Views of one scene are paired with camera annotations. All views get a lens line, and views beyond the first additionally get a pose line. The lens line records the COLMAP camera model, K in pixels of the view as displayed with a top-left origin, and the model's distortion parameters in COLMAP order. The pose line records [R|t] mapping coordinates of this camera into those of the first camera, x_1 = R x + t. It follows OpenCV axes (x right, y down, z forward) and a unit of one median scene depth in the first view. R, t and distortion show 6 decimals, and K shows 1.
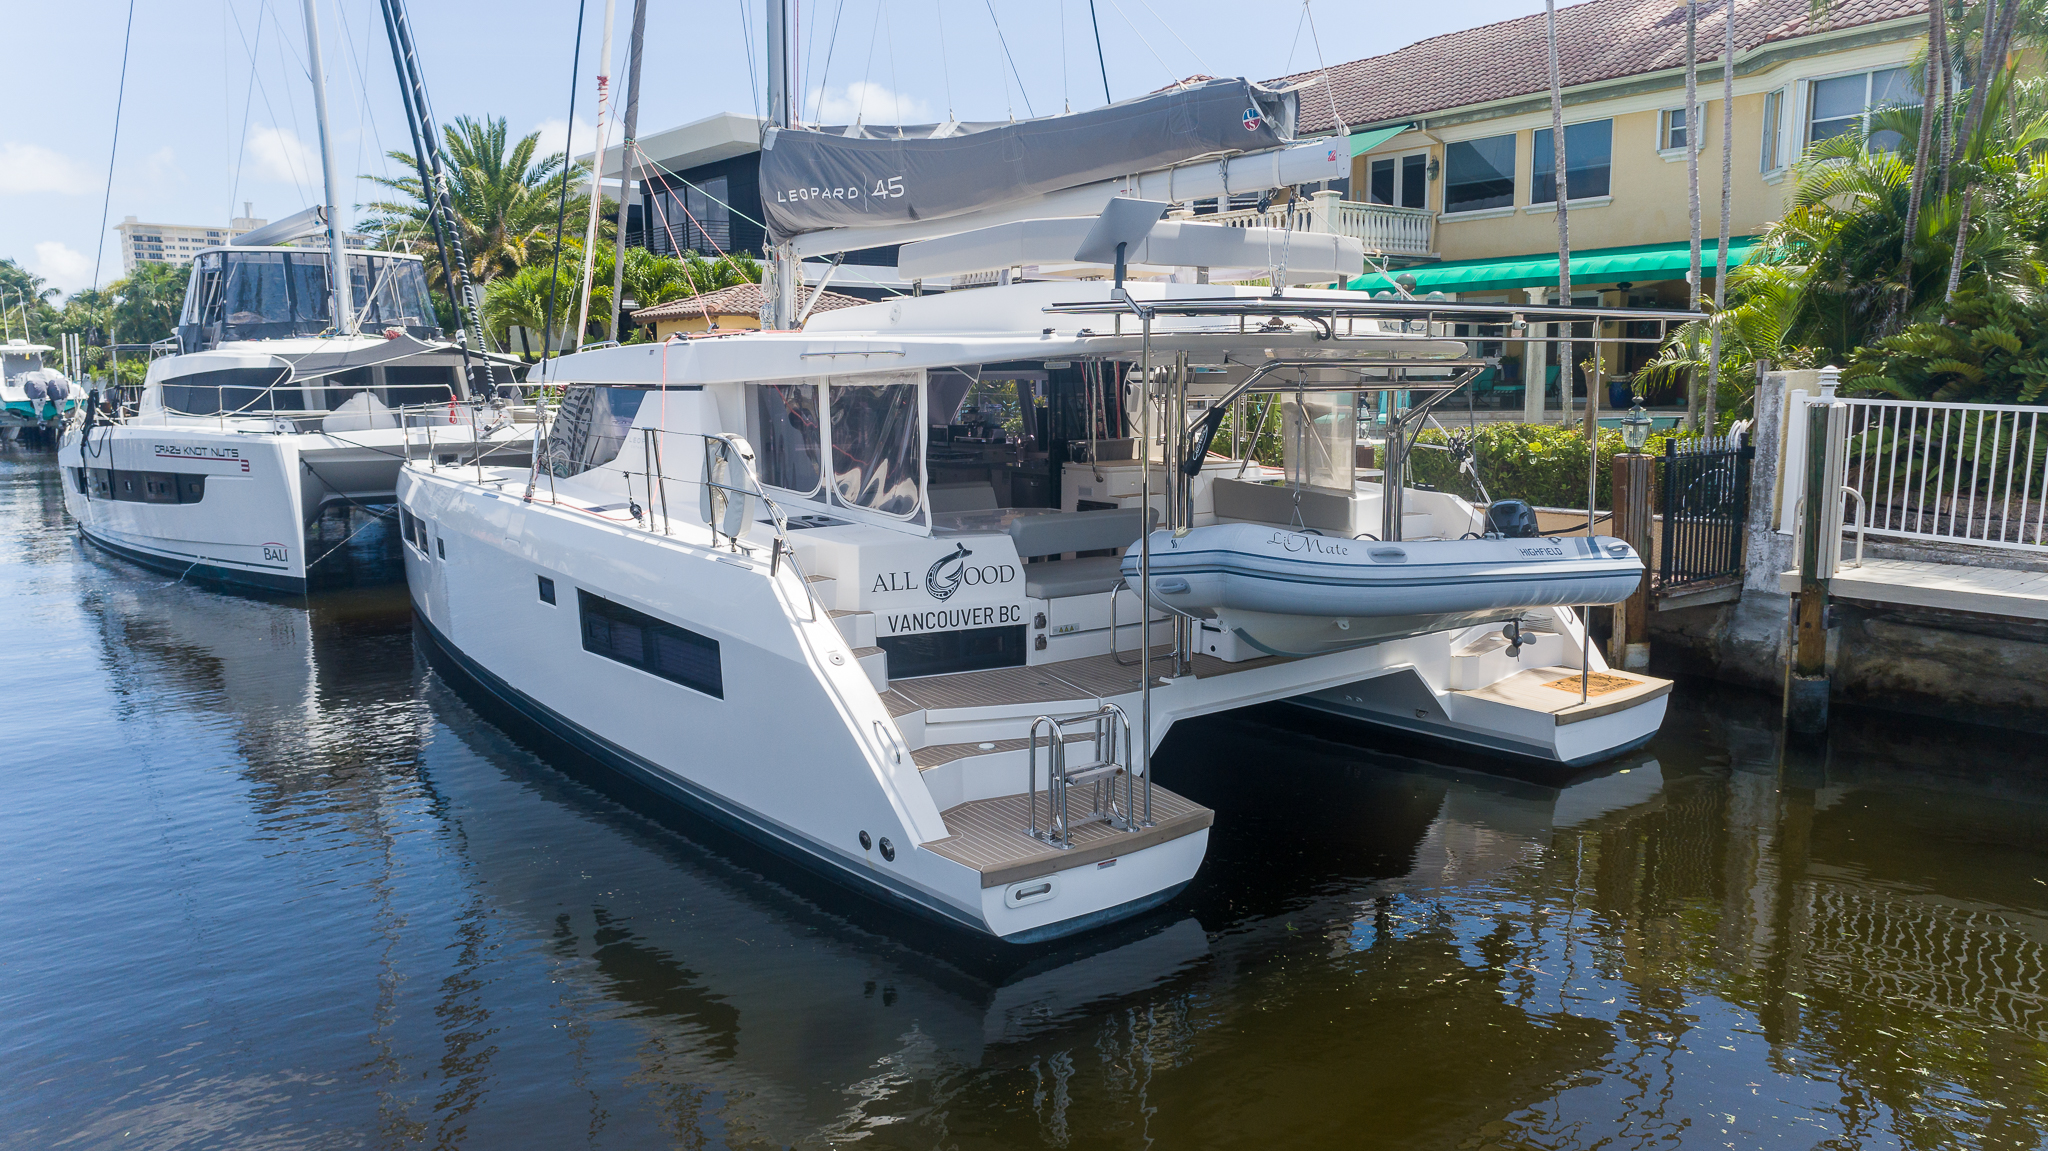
lens RADIAL K [[1449.3, 0, 1024.0], [0, 1449.3, 575.5], [0, 0, 1]] dist [-0.029374, 0.000770]
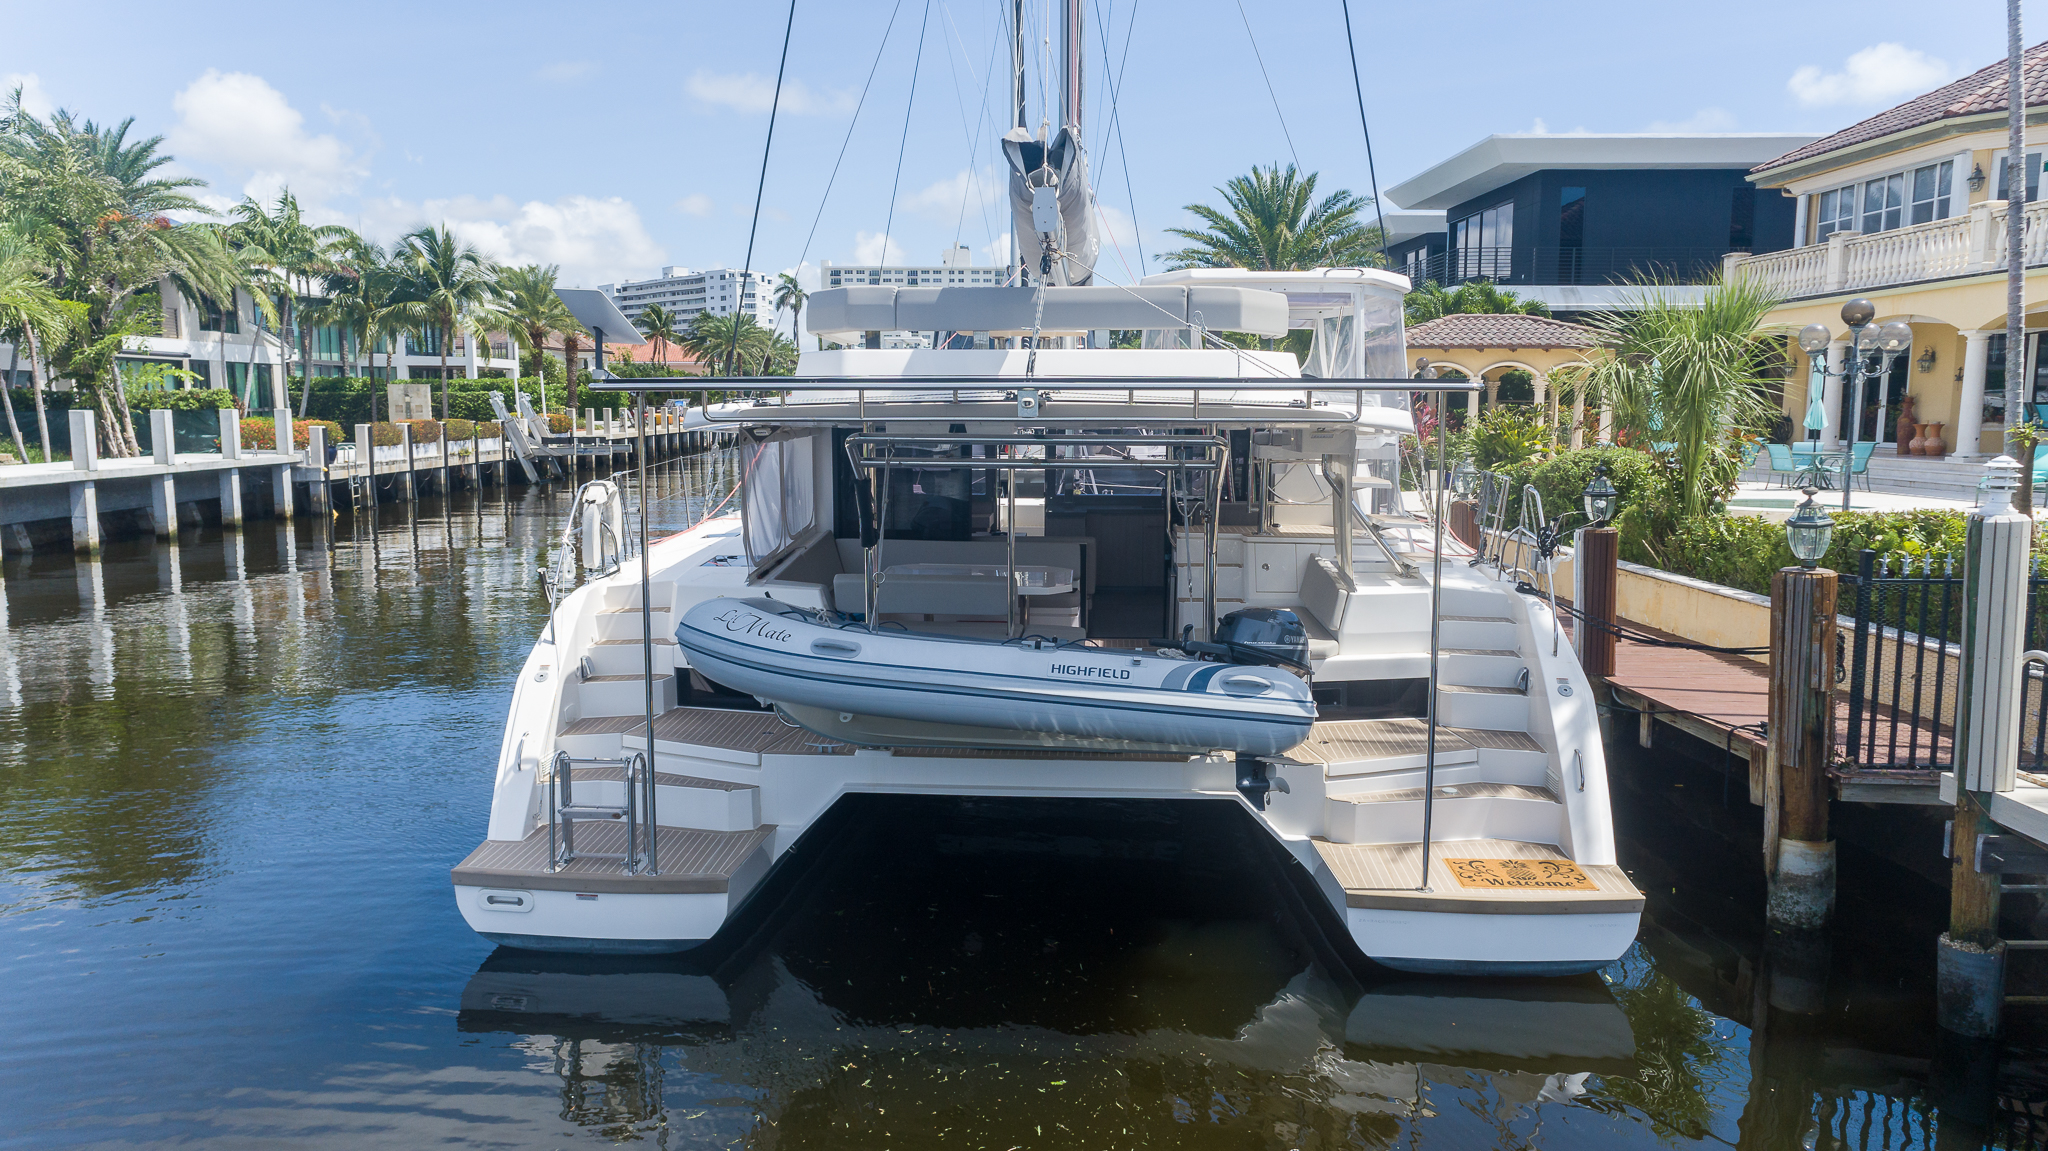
lens RADIAL K [[1449.3, 0, 1024.0], [0, 1449.3, 575.5], [0, 0, 1]] dist [-0.029374, 0.000770]
pose [[0.739118, 0.087123, -0.667917, 0.816615], [-0.095789, 0.995117, 0.023802, -0.082396], [0.666730, 0.046387, 0.743855, 0.315304]]
